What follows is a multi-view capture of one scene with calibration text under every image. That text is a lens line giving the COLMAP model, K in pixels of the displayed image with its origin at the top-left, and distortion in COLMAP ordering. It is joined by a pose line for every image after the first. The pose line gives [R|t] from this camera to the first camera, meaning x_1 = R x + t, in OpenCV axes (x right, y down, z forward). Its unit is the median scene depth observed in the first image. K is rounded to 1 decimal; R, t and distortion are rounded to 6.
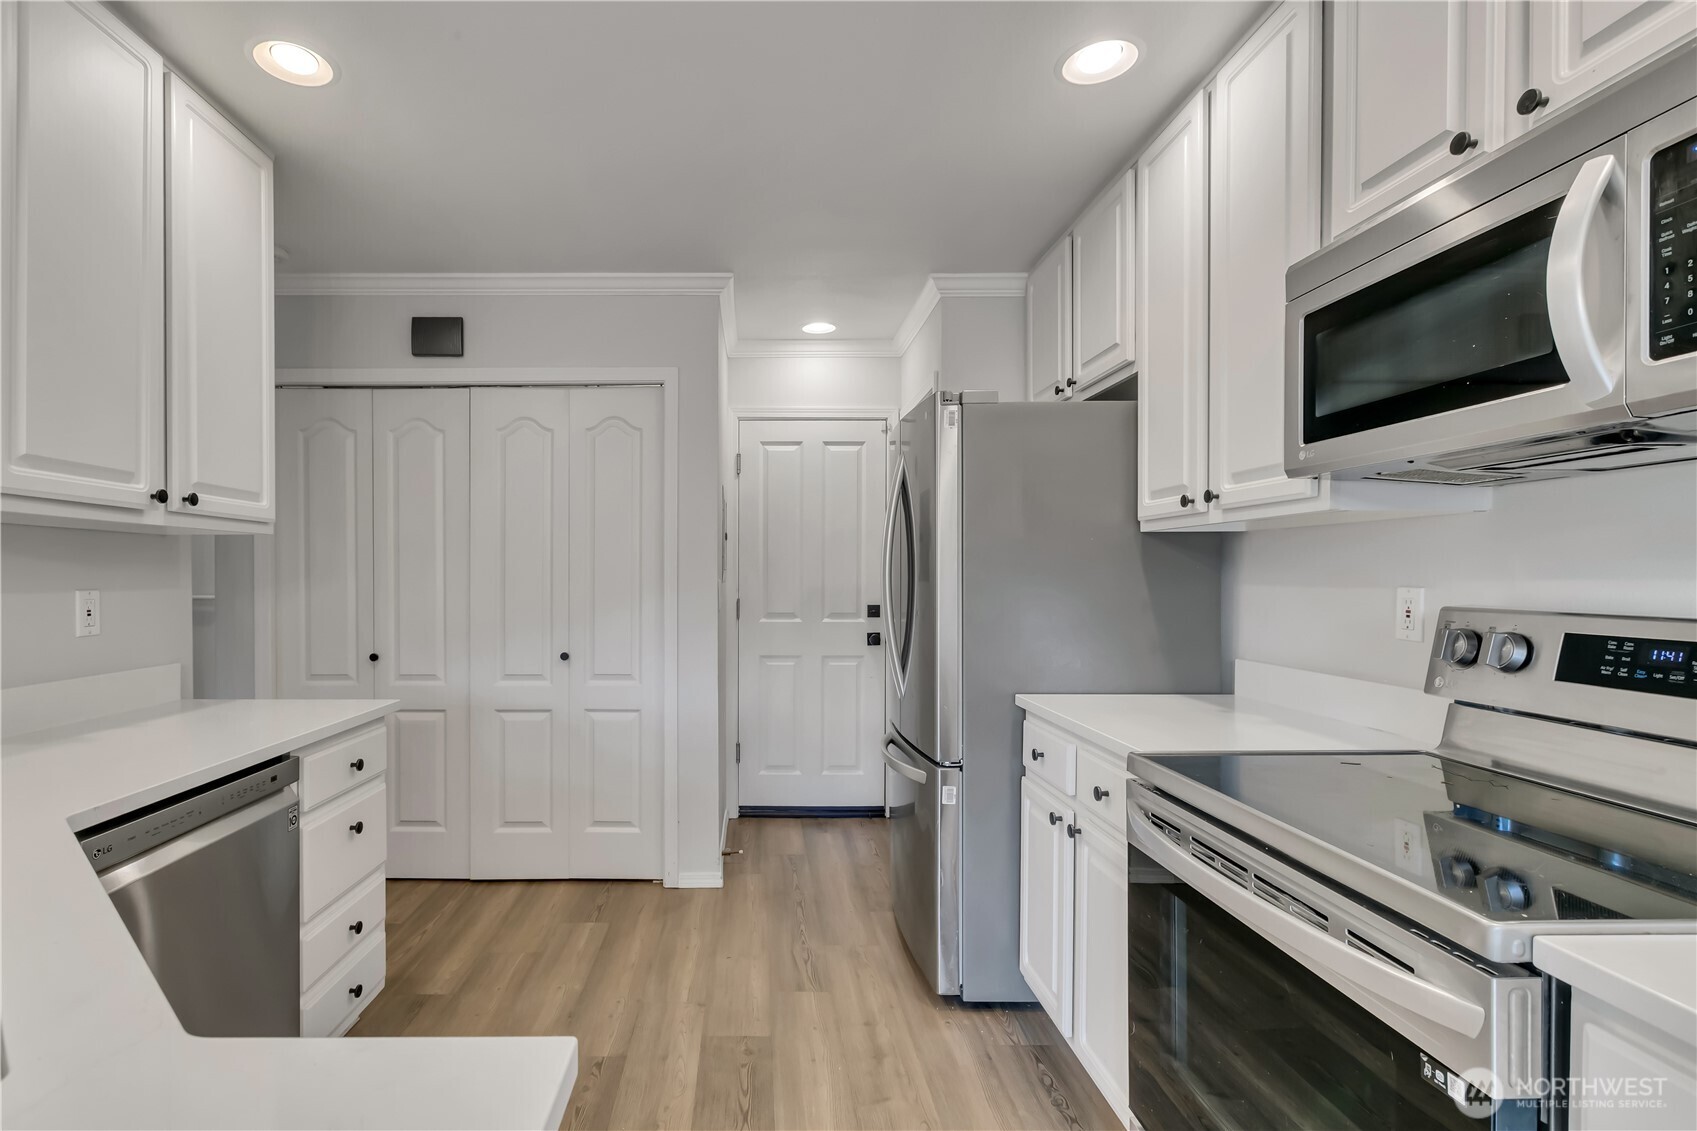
lens RADIAL K [[837.3, 0, 752.8], [0, 837.3, 576.4], [0, 0, 1]] dist [-0.004226, 0.002053]
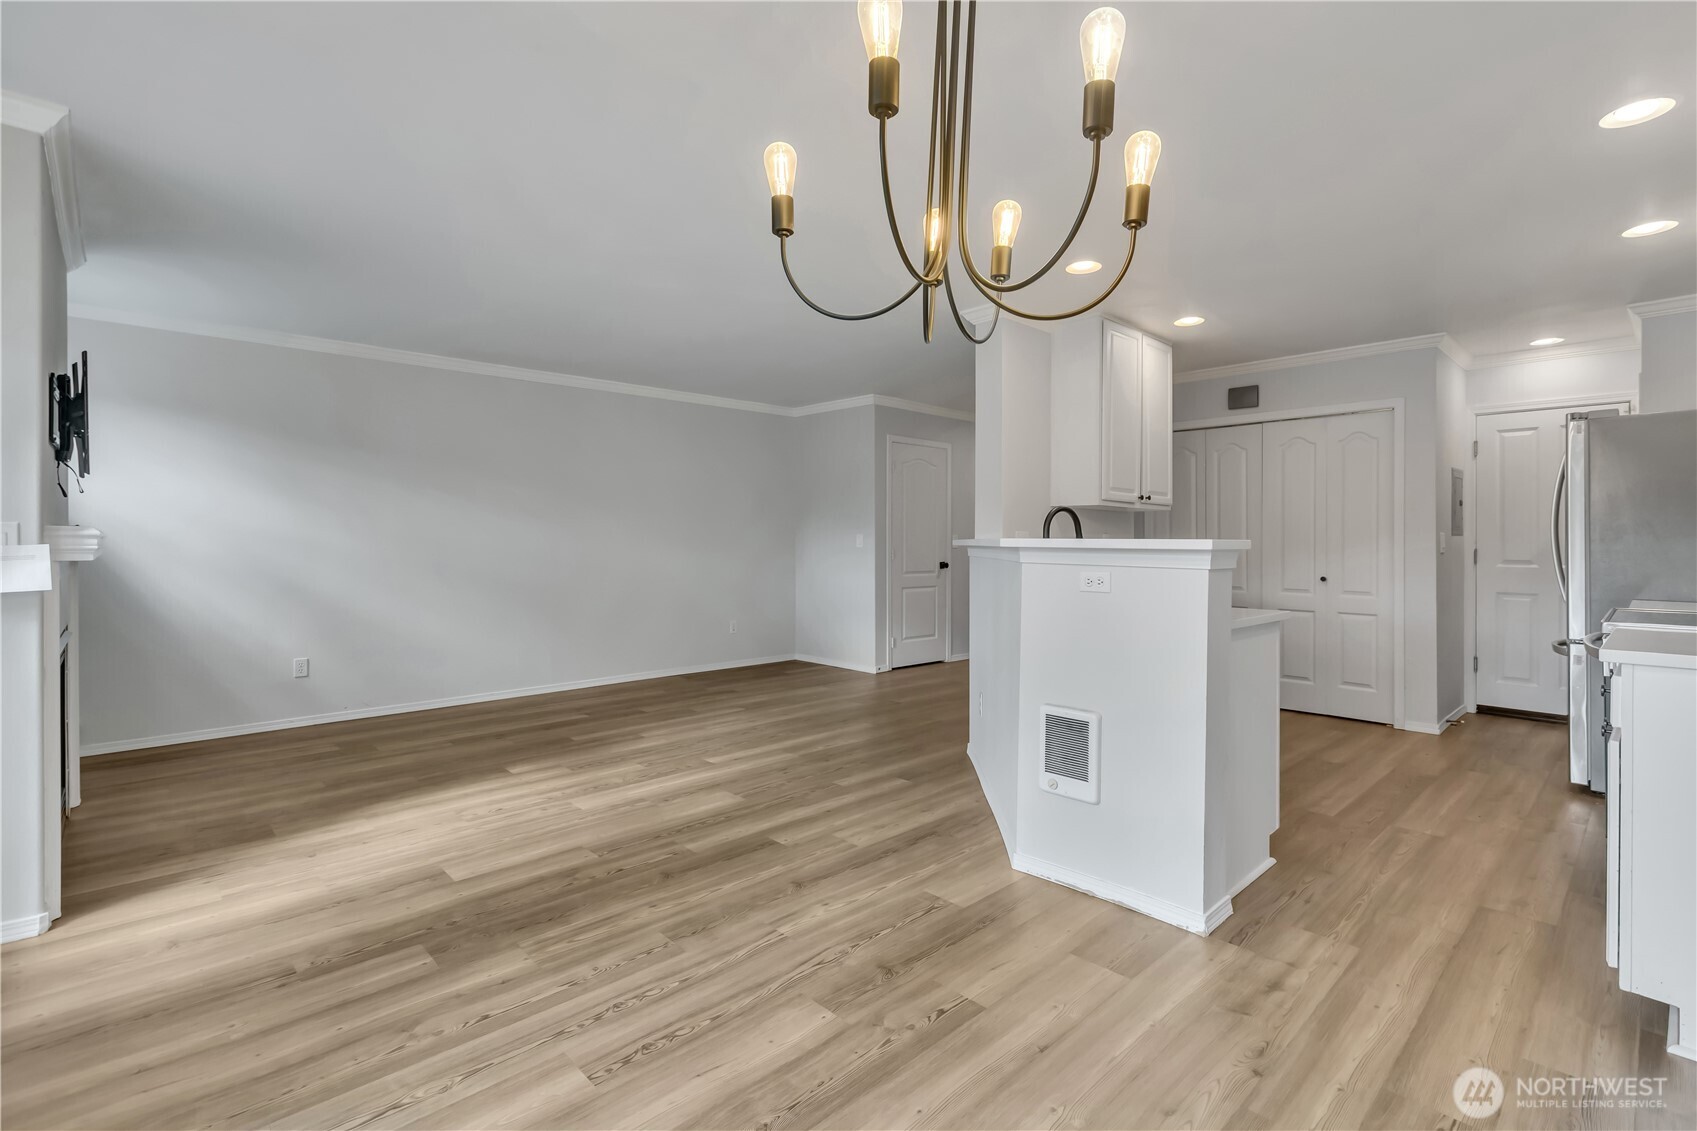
lens RADIAL K [[782.4, 0, 850.4], [0, 782.4, 548.1], [0, 0, 1]] dist [0.002654, 0.001200]
pose [[0.697002, 0.006861, -0.717036, 0.337440], [-0.005783, 0.999975, 0.003947, 0.047465], [0.717046, 0.001395, 0.697025, -1.083925]]
